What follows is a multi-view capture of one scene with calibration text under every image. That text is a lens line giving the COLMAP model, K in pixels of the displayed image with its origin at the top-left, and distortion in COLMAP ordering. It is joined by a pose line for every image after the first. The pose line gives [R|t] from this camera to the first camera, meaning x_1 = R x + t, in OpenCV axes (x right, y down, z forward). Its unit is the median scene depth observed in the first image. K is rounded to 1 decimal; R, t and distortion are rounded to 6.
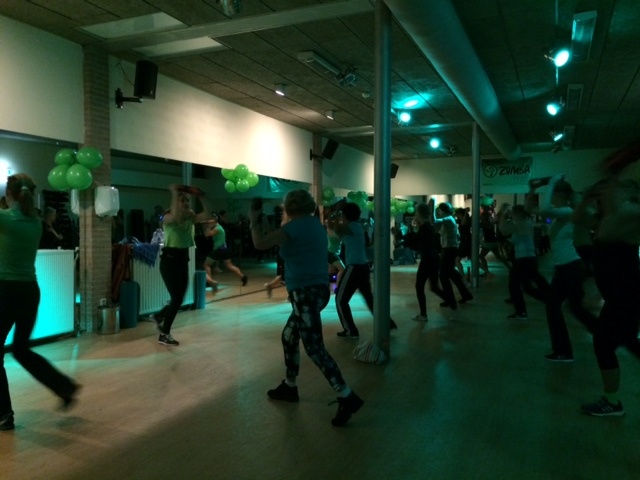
lens RADIAL K [[544.0, 0, 321.5], [0, 544.0, 240.7], [0, 0, 1]] dist [0.082128, -0.099286]
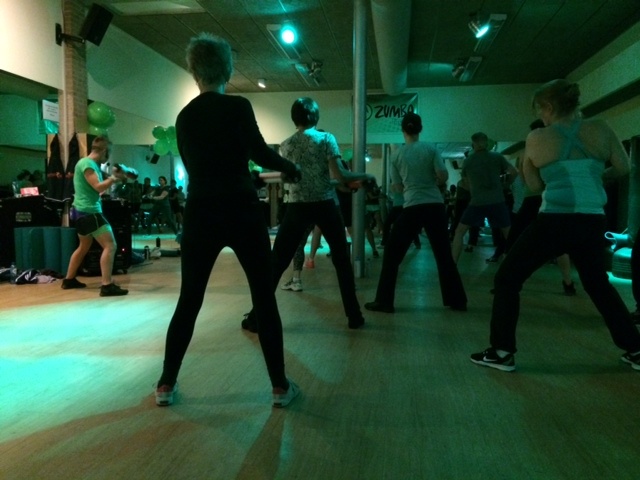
lens RADIAL K [[544.0, 0, 321.5], [0, 544.0, 240.7], [0, 0, 1]] dist [0.082128, -0.099286]
pose [[0.965360, -0.012676, 0.260613, 0.148670], [0.003342, 0.999338, 0.036229, 0.041367], [-0.260899, -0.034103, 0.964763, 0.726723]]
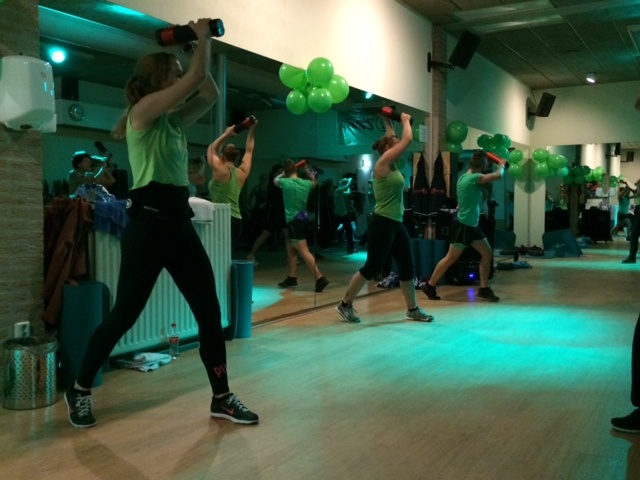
lens RADIAL K [[694.8, 0, 320.0], [0, 694.8, 240.0], [0, 0, 1]] dist [0.044259, -0.000601]
pose [[0.994764, 0.004498, -0.102099, -0.103233], [-0.002744, 0.999846, 0.017318, 0.029566], [0.102161, -0.016948, 0.994624, 0.452834]]
